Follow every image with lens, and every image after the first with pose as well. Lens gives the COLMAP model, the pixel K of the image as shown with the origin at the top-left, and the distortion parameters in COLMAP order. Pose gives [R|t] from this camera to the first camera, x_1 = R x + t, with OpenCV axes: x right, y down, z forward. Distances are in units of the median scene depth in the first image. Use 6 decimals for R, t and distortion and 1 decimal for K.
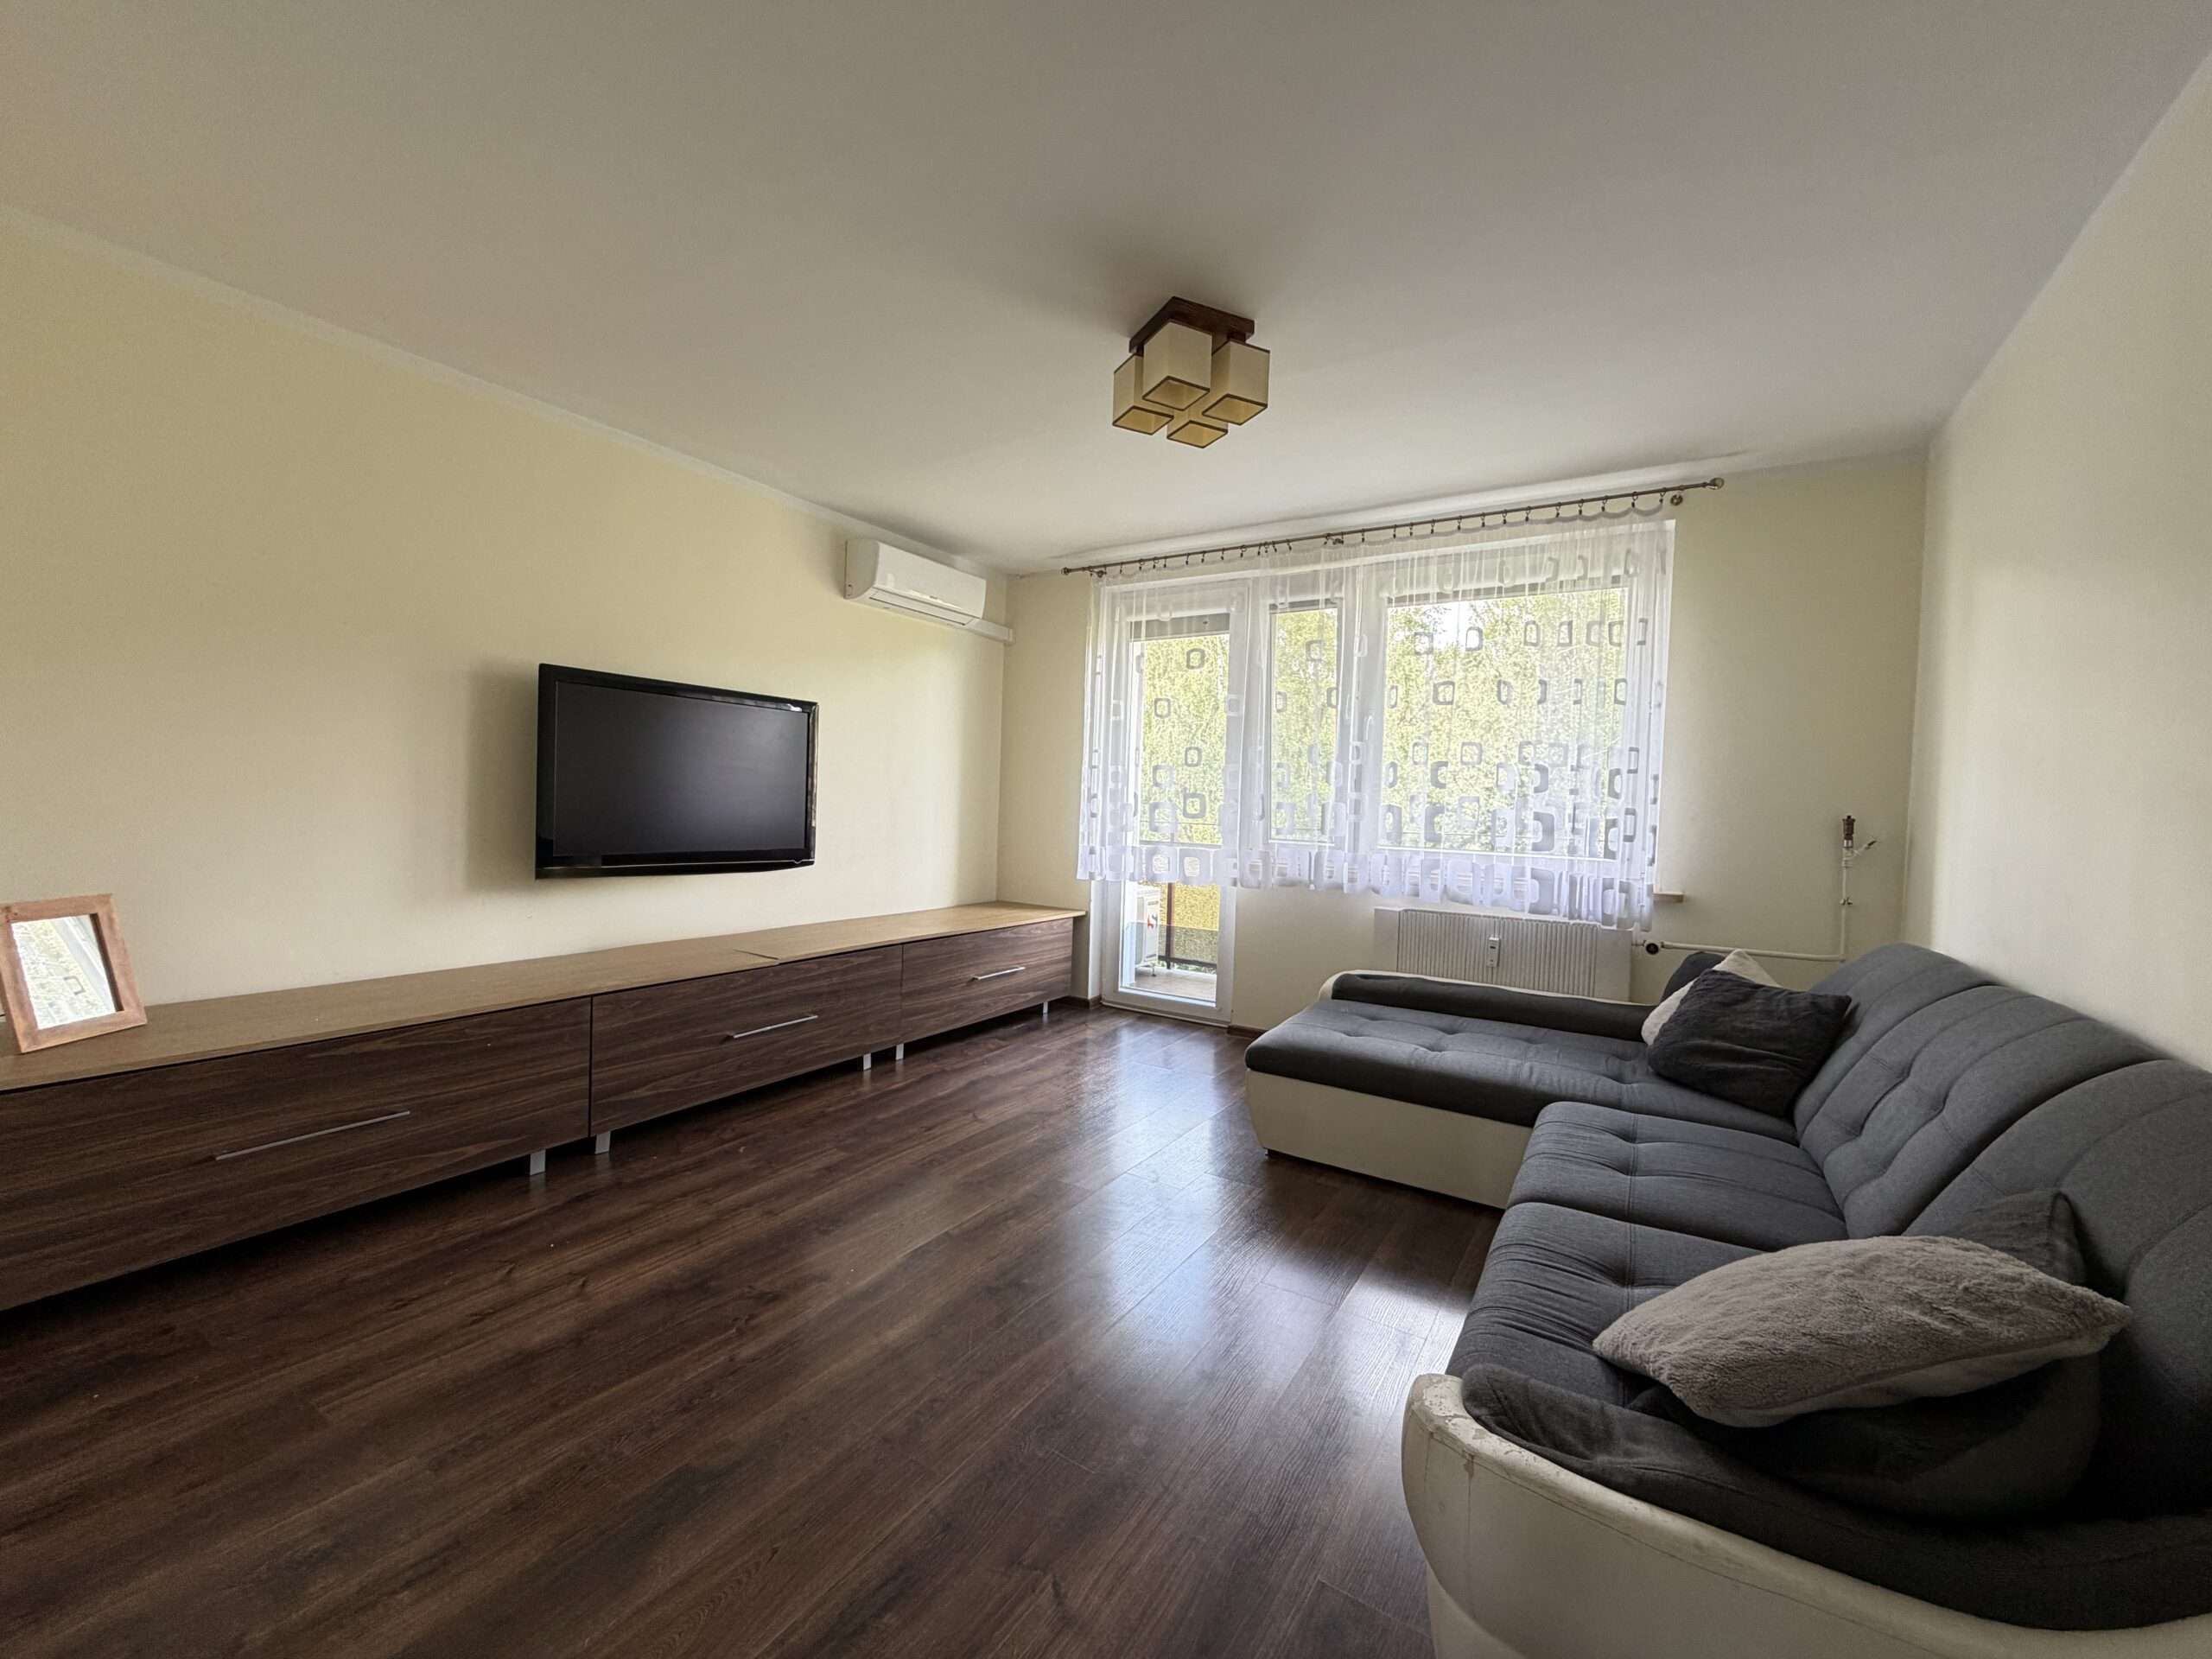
lens RADIAL K [[878.0, 0, 1106.0], [0, 878.0, 829.5], [0, 0, 1]] dist [0.000163, 0.000194]
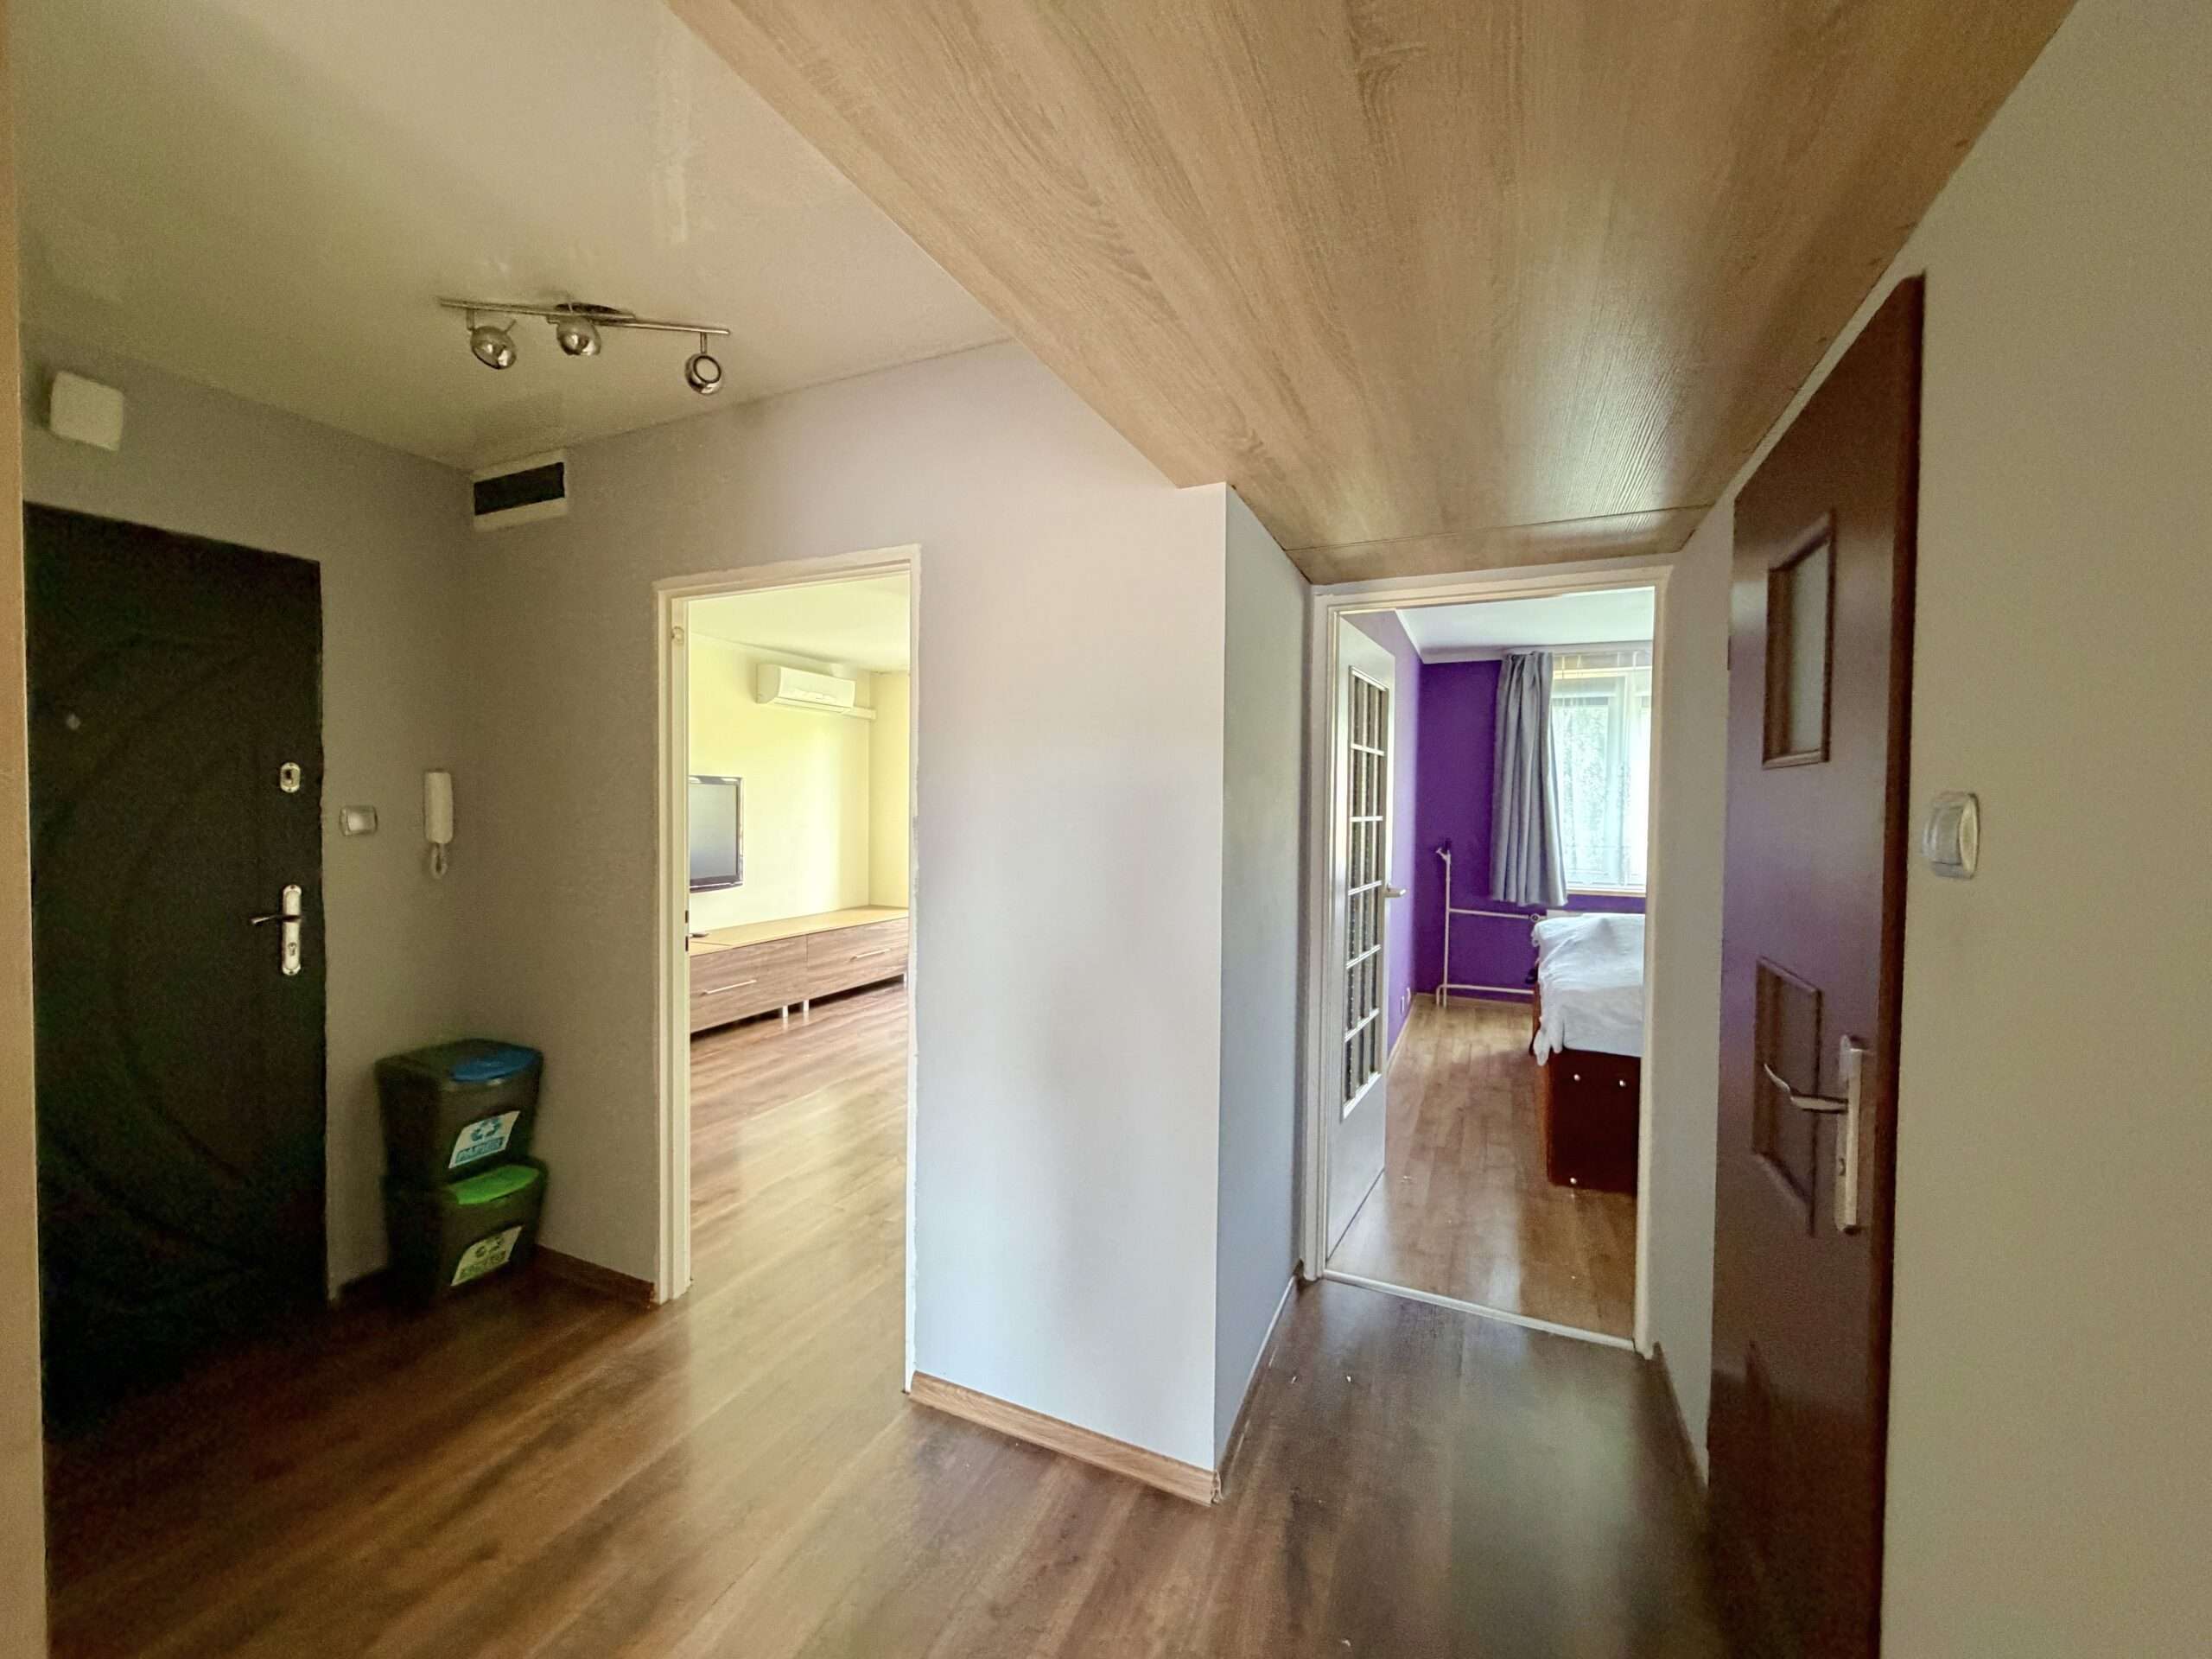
lens RADIAL K [[878.0, 0, 1106.0], [0, 878.0, 829.5], [0, 0, 1]] dist [0.000163, 0.000194]
pose [[0.989424, -0.024678, 0.142937, 0.068530], [0.024179, 0.999694, 0.005223, -0.046618], [-0.143022, -0.001712, 0.989718, -0.561670]]
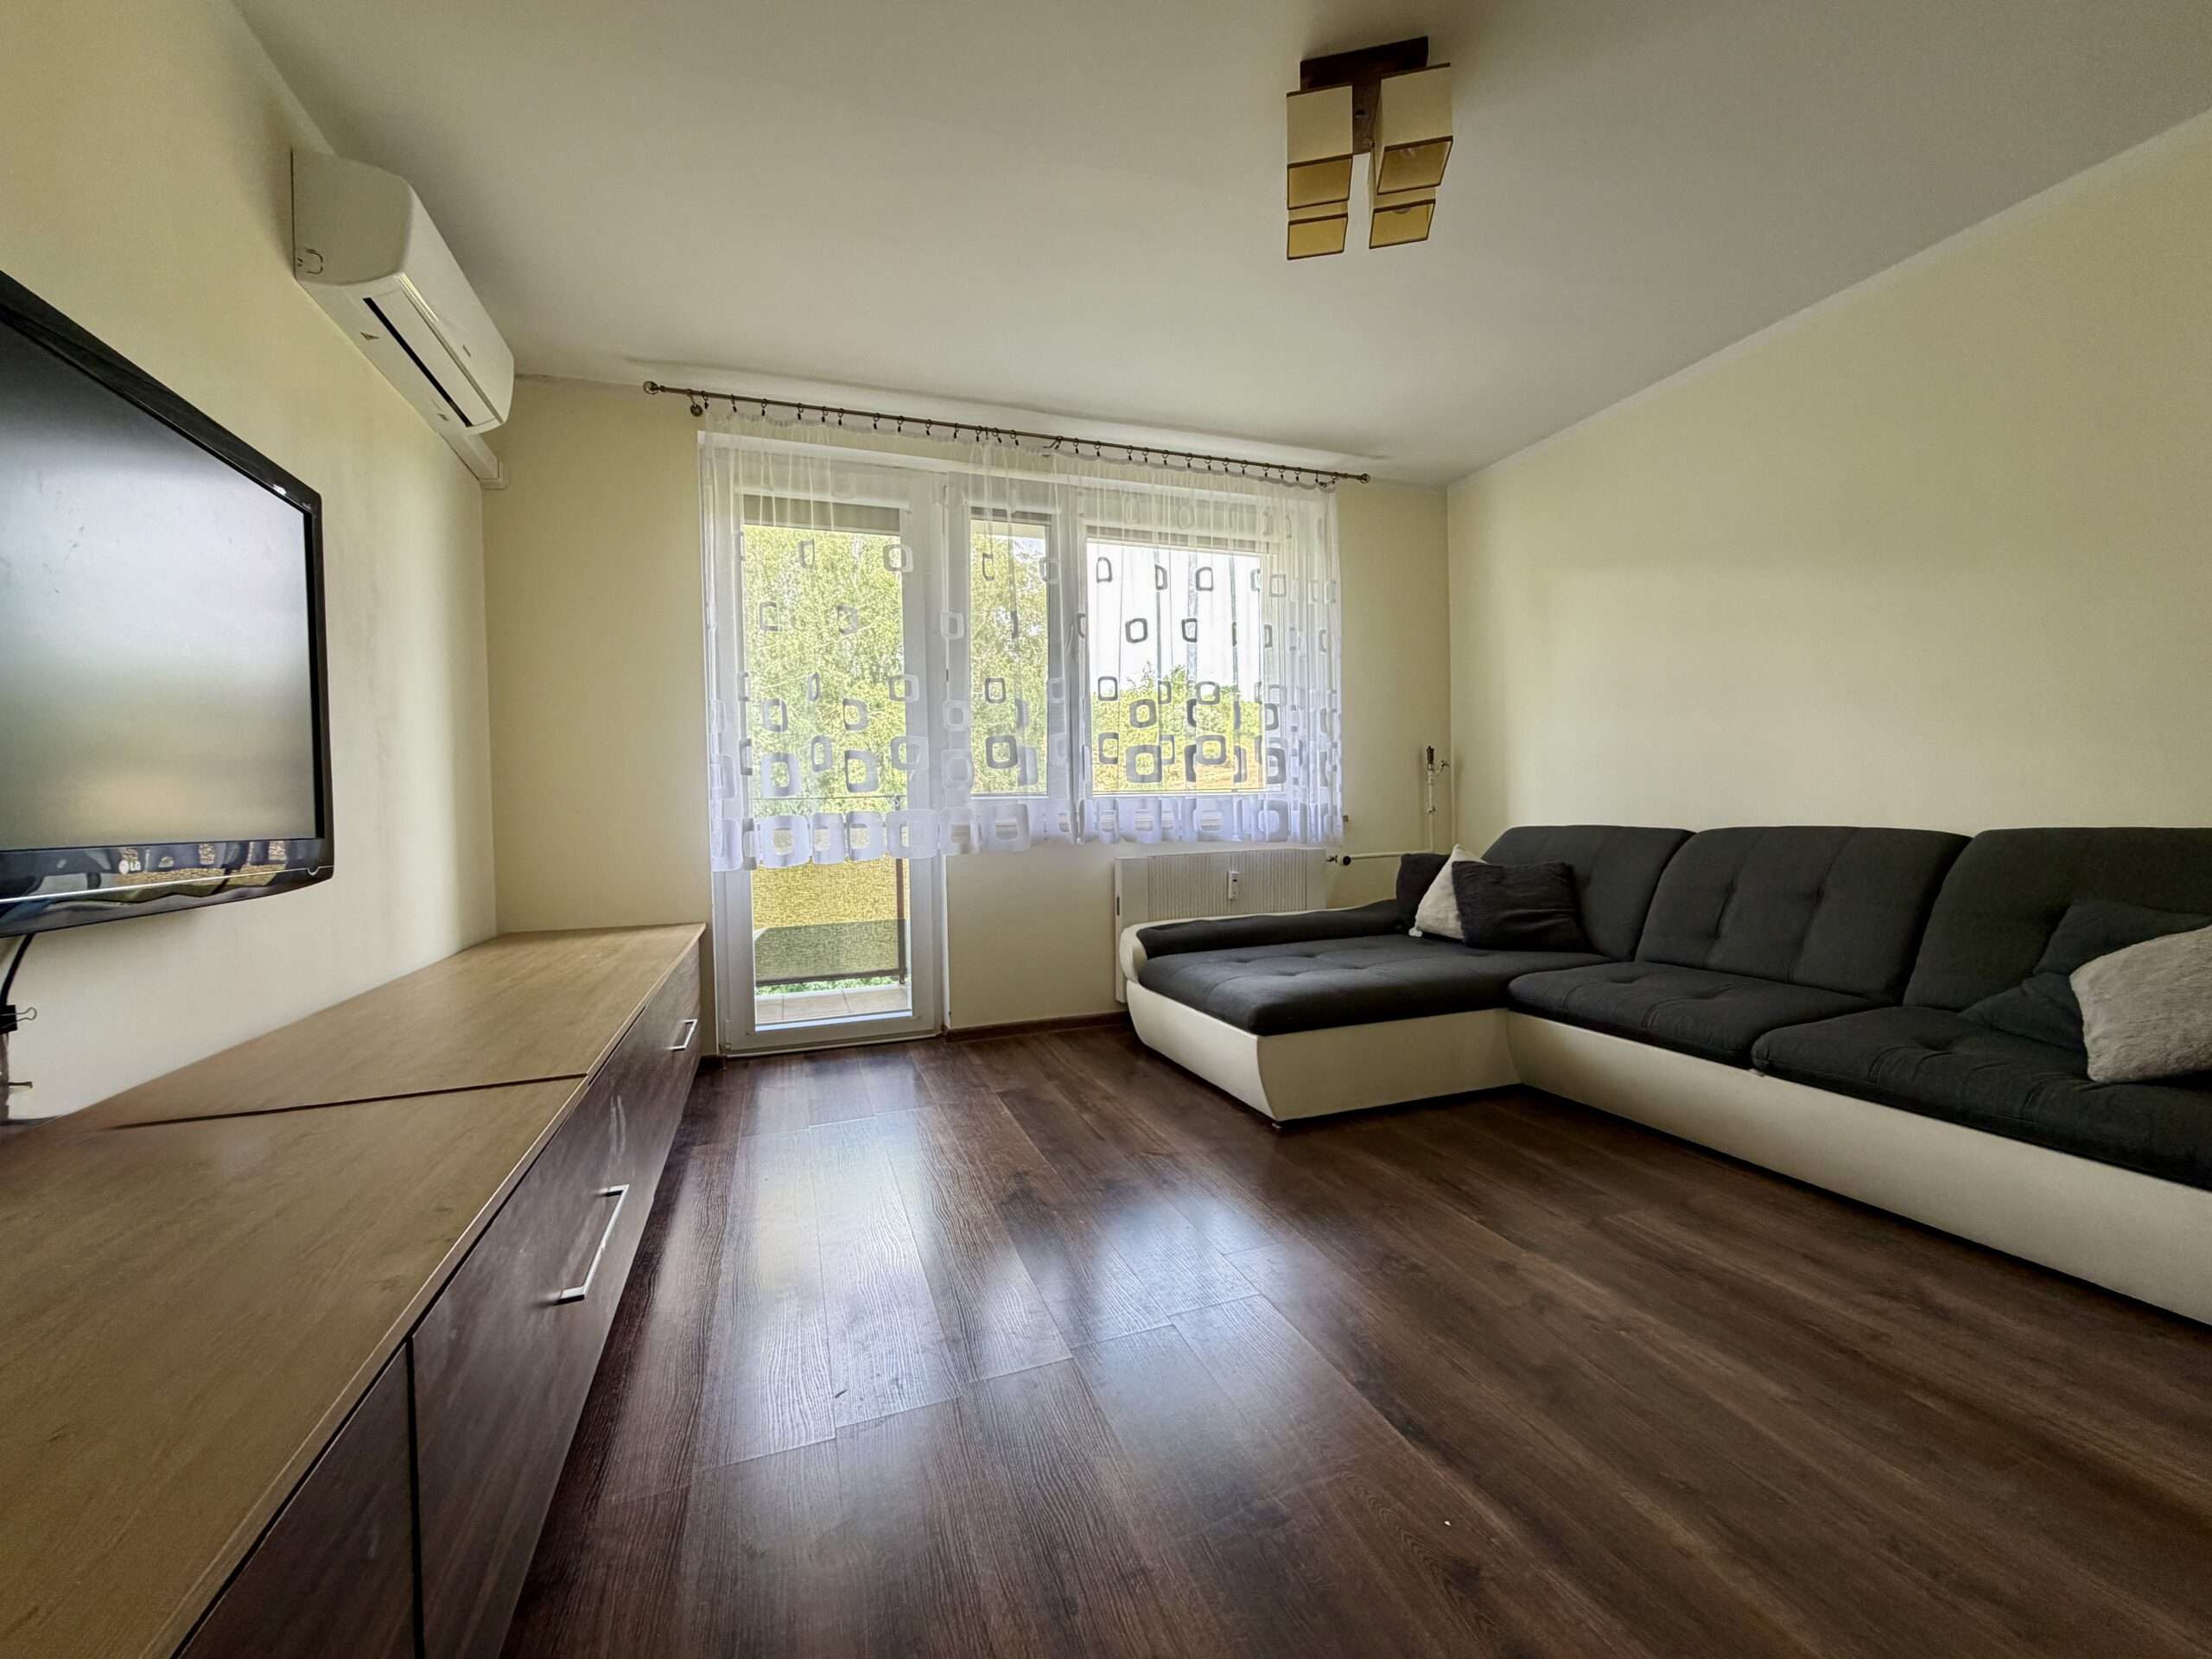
lens RADIAL K [[878.0, 0, 1106.0], [0, 878.0, 829.5], [0, 0, 1]] dist [0.000163, 0.000194]
pose [[0.614583, -0.065523, 0.786126, -0.426231], [0.069288, 0.997177, 0.028946, 0.030113], [-0.785803, 0.036680, 0.617388, 0.434973]]
